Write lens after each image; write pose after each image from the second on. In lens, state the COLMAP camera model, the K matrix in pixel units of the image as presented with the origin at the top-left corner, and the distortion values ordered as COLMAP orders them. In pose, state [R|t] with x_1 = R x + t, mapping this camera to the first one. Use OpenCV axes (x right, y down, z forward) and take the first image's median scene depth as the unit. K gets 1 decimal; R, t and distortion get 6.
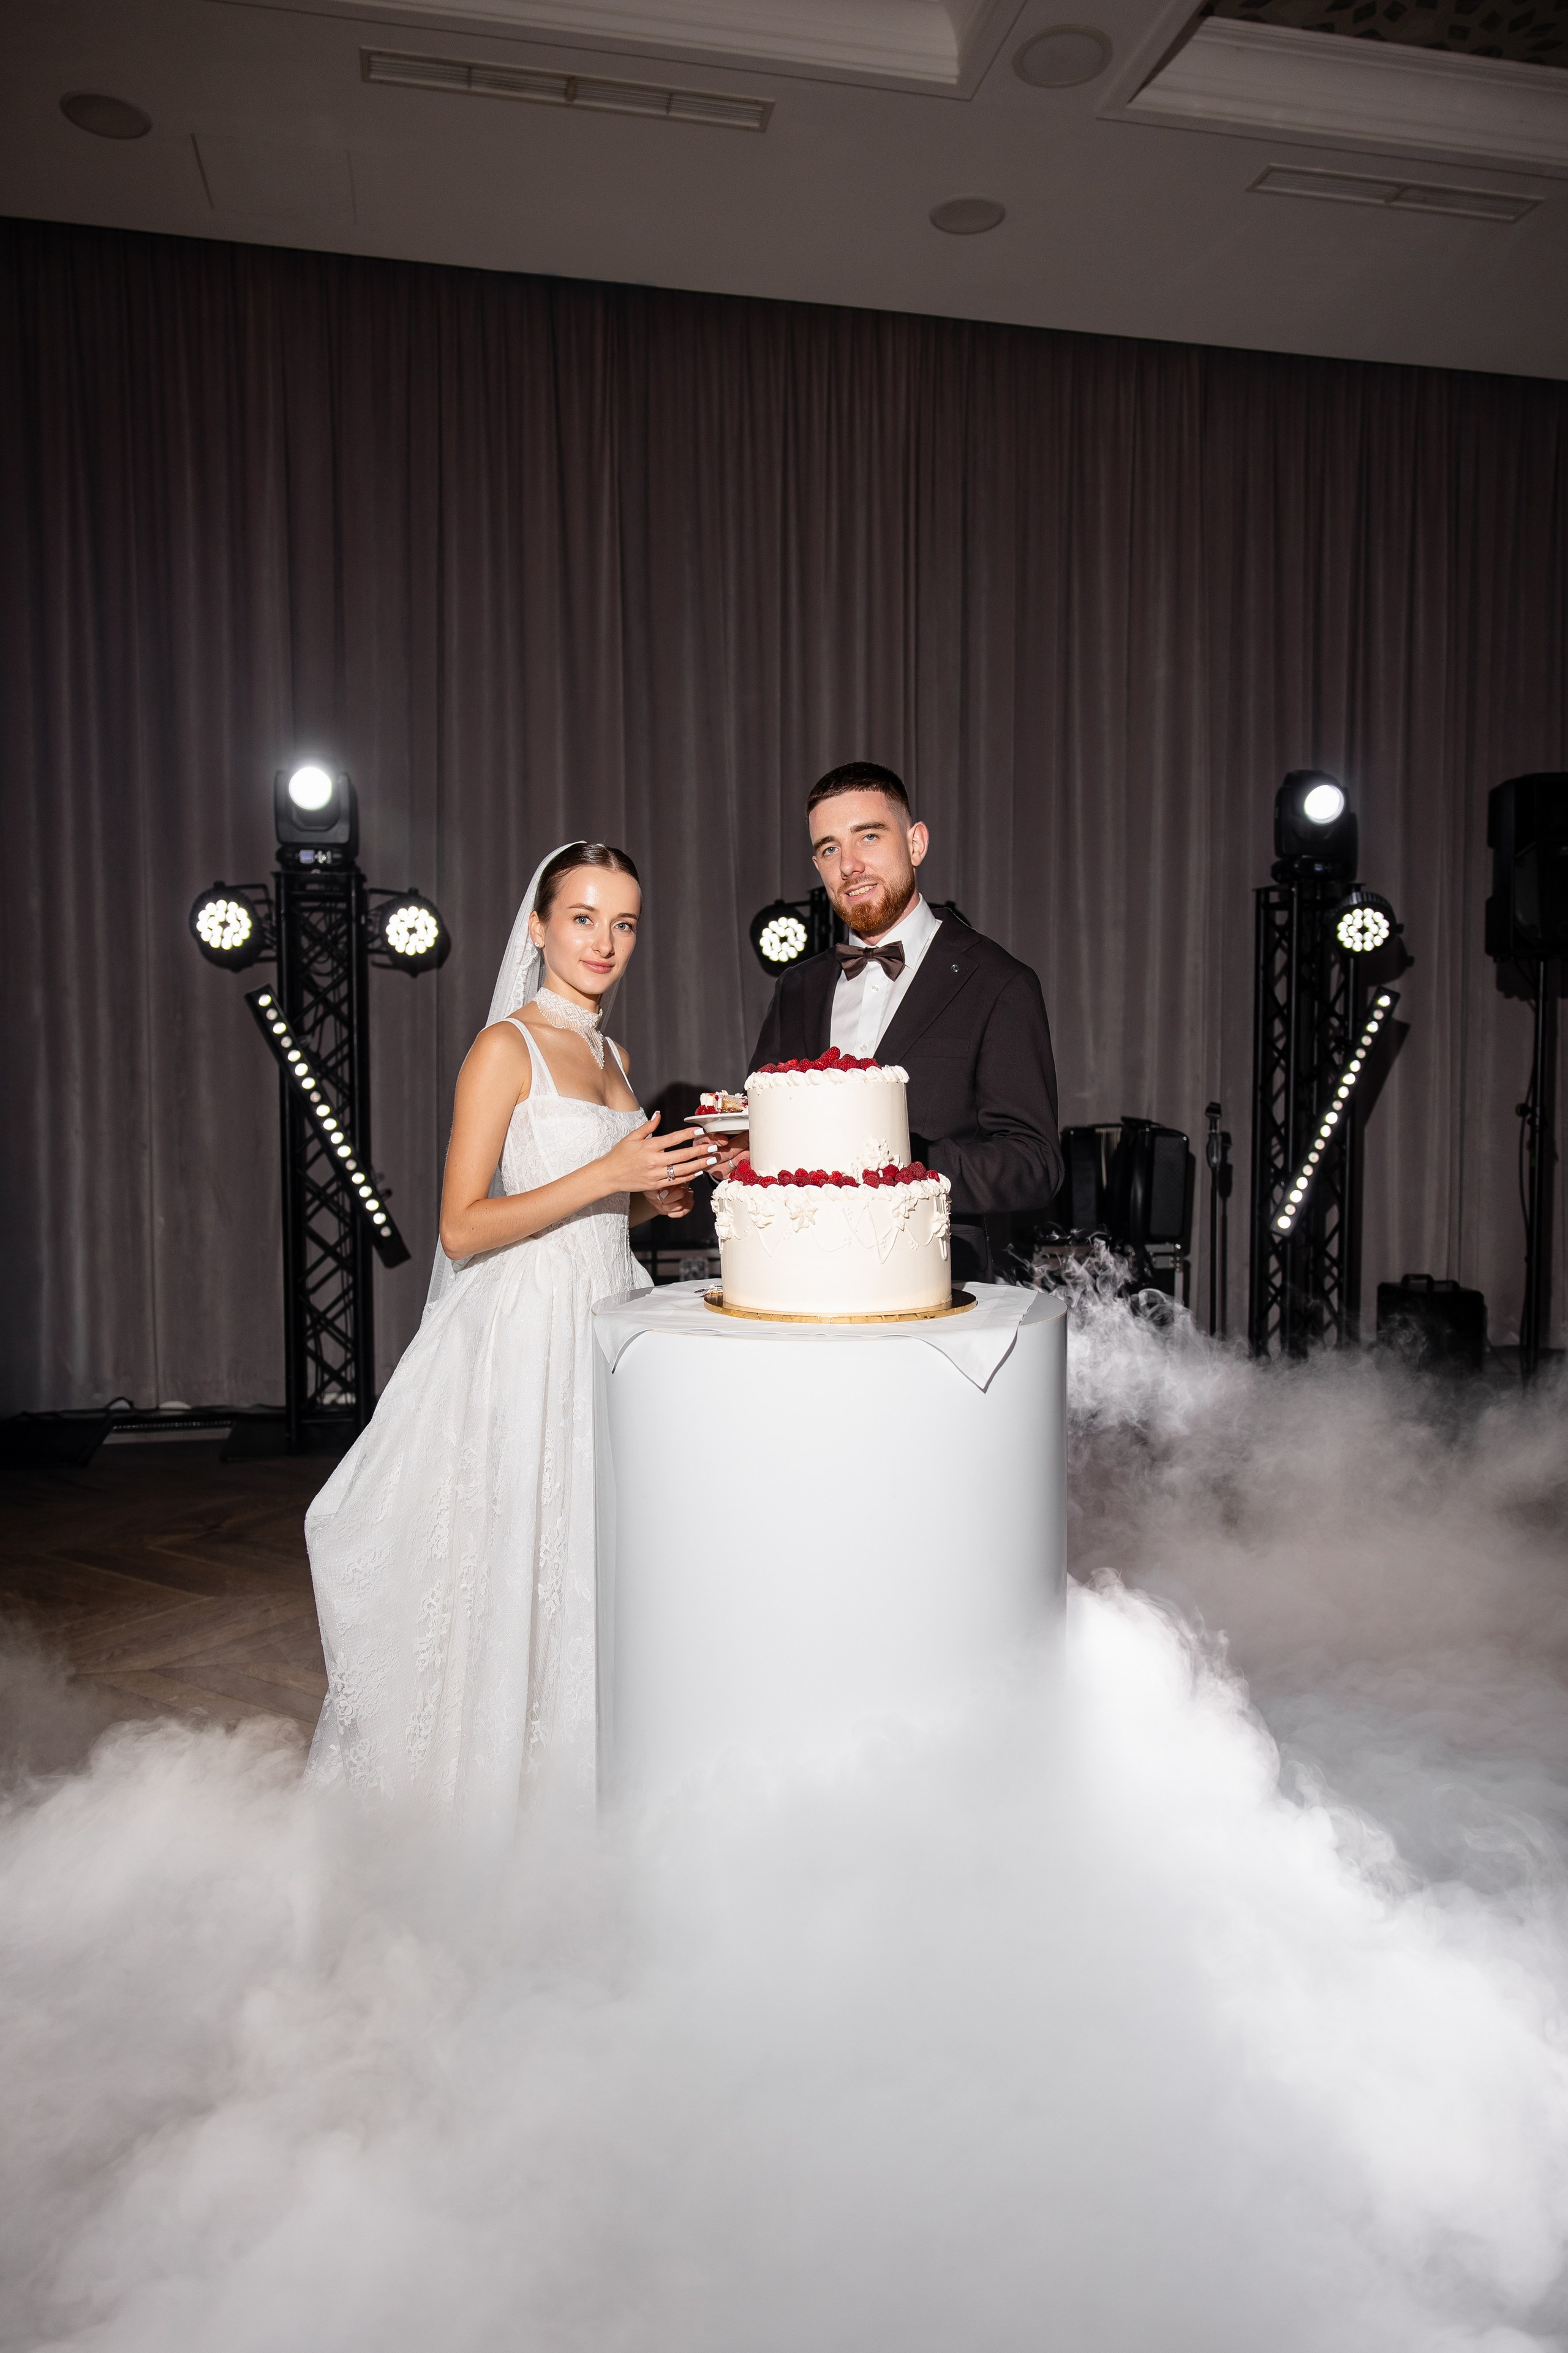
lens RADIAL K [[1620.3, 0, 778.7], [0, 1620.3, 1164.6], [0, 0, 1]] dist [0.011717, 0.000558]
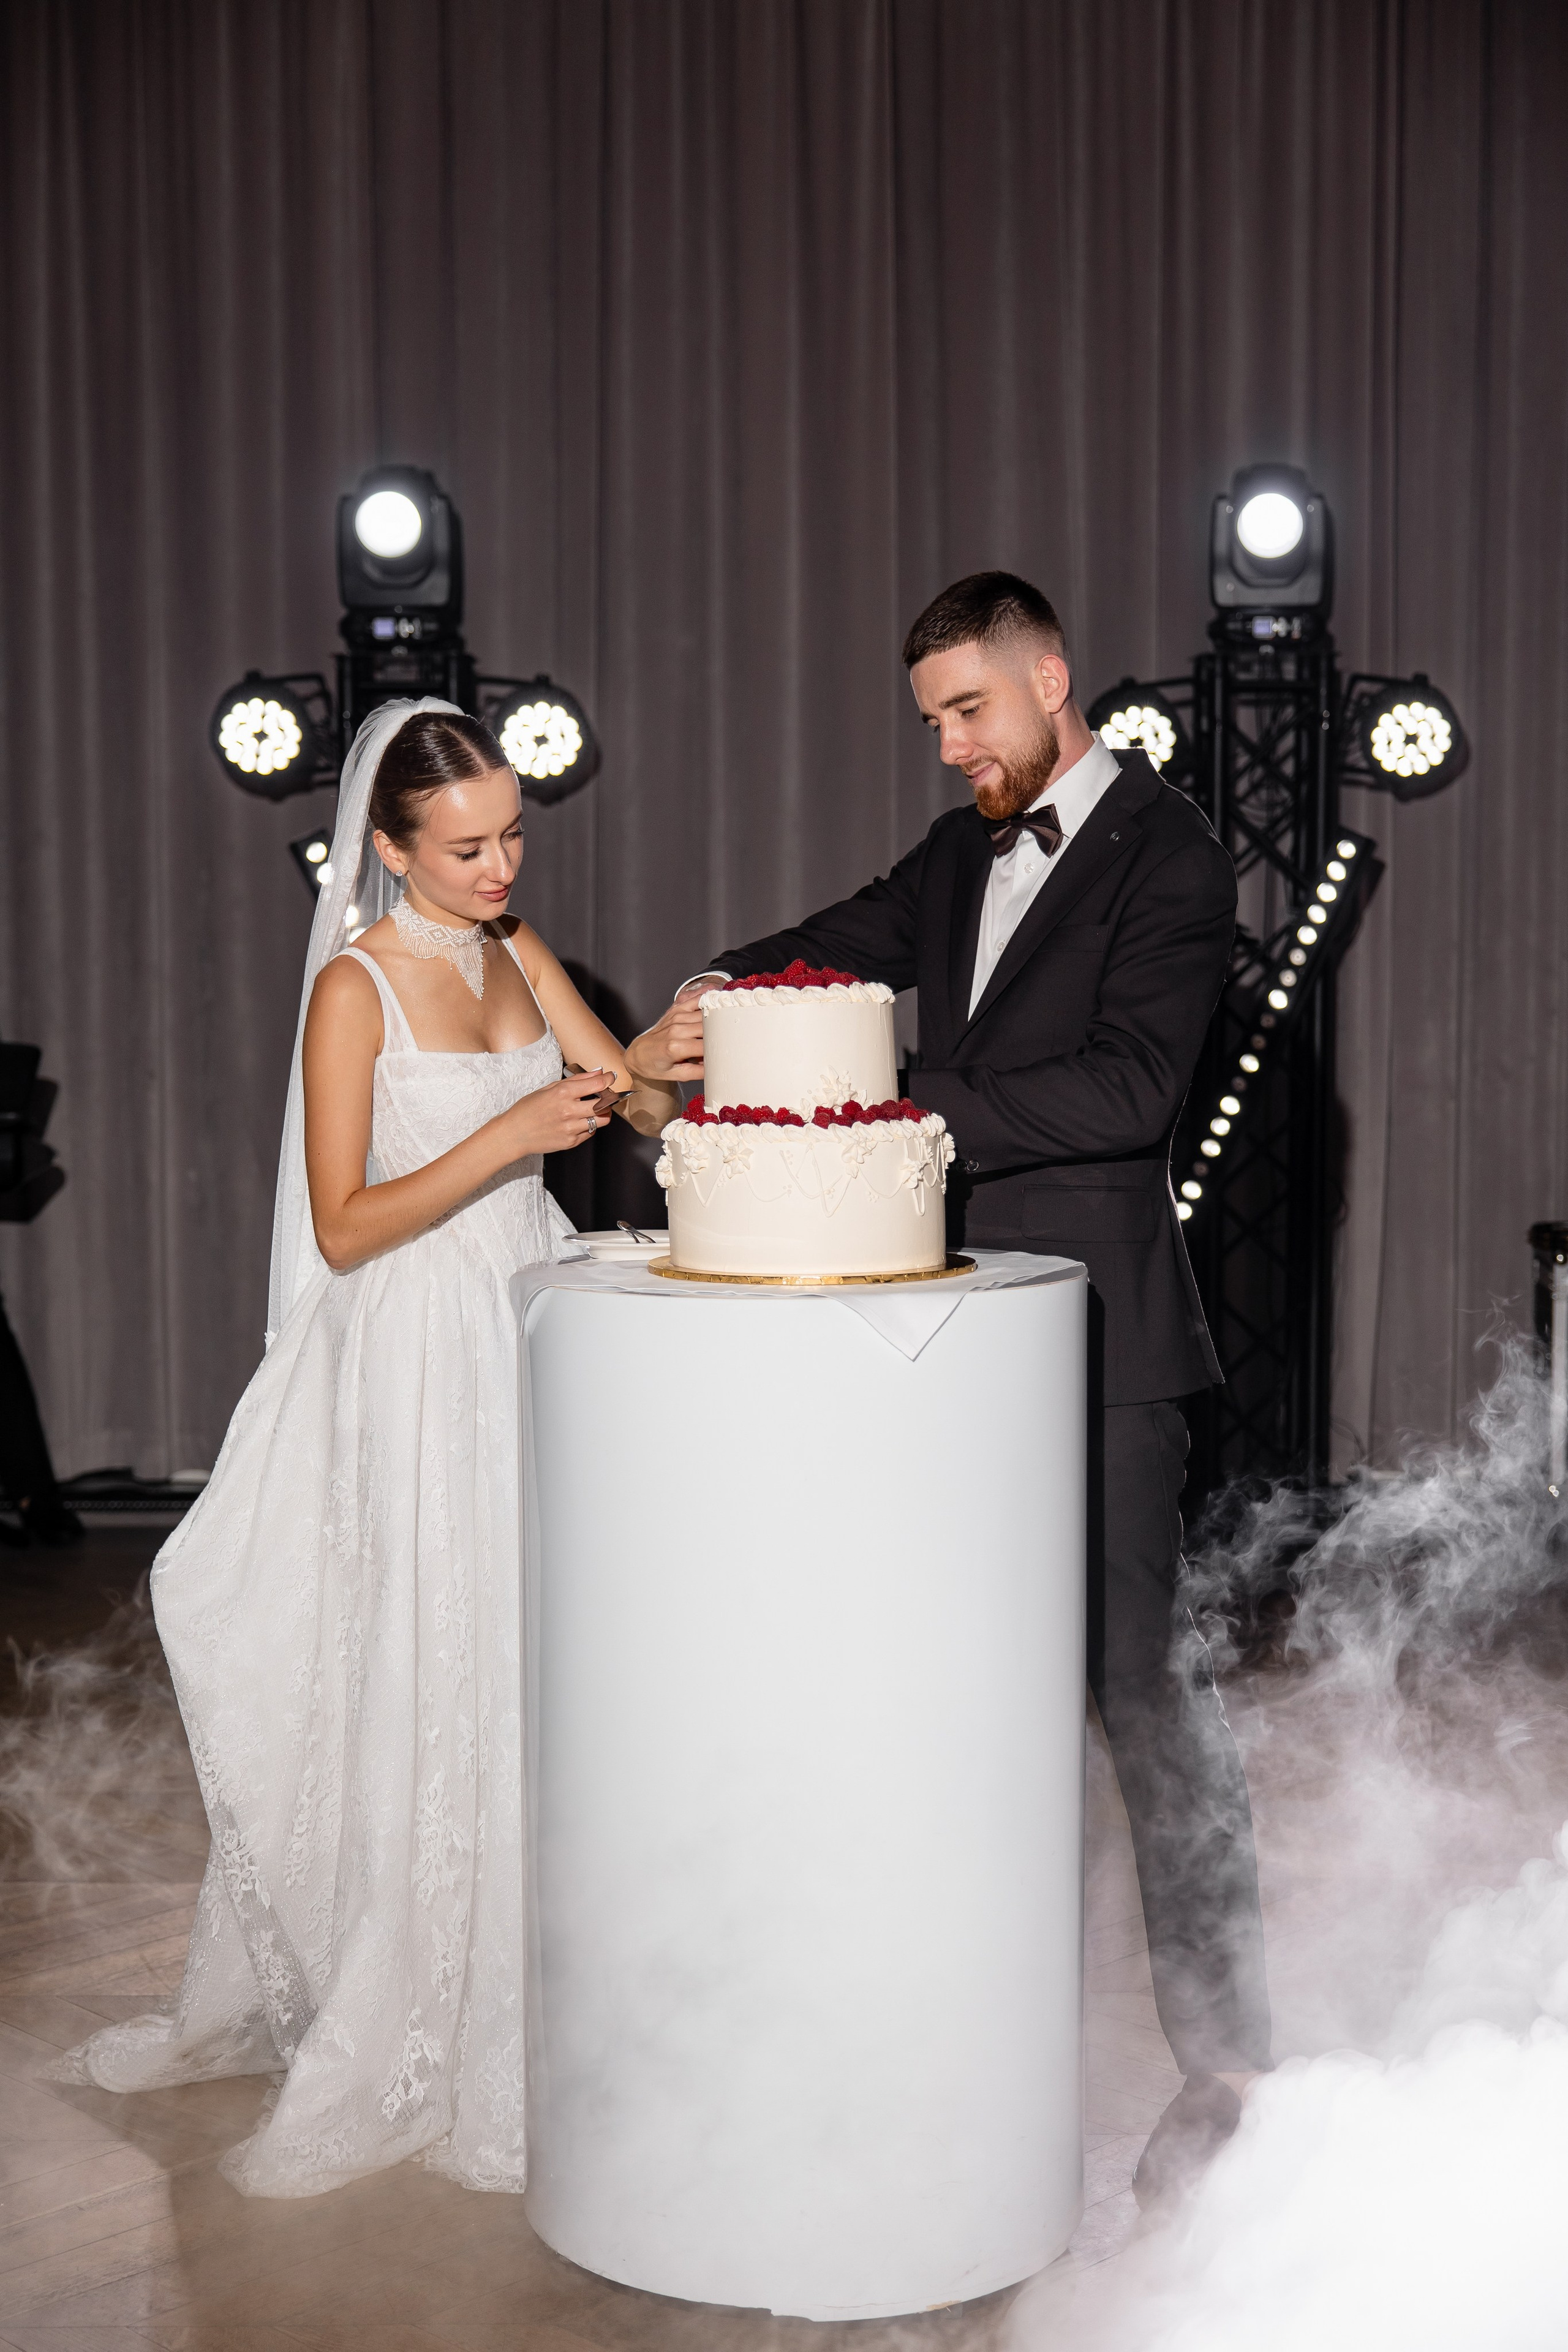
lens RADIAL K [[3198.1, 0, 784.0], [0, 3198.1, 1176.0], [0, 0, 1]] dist [0.016167, 0.083009]
pose [[0.978692, 0.014586, -0.204813, 0.126331], [-0.011004, 0.999766, 0.018617, 0.002848], [0.205037, -0.015966, 0.978624, -0.213441]]
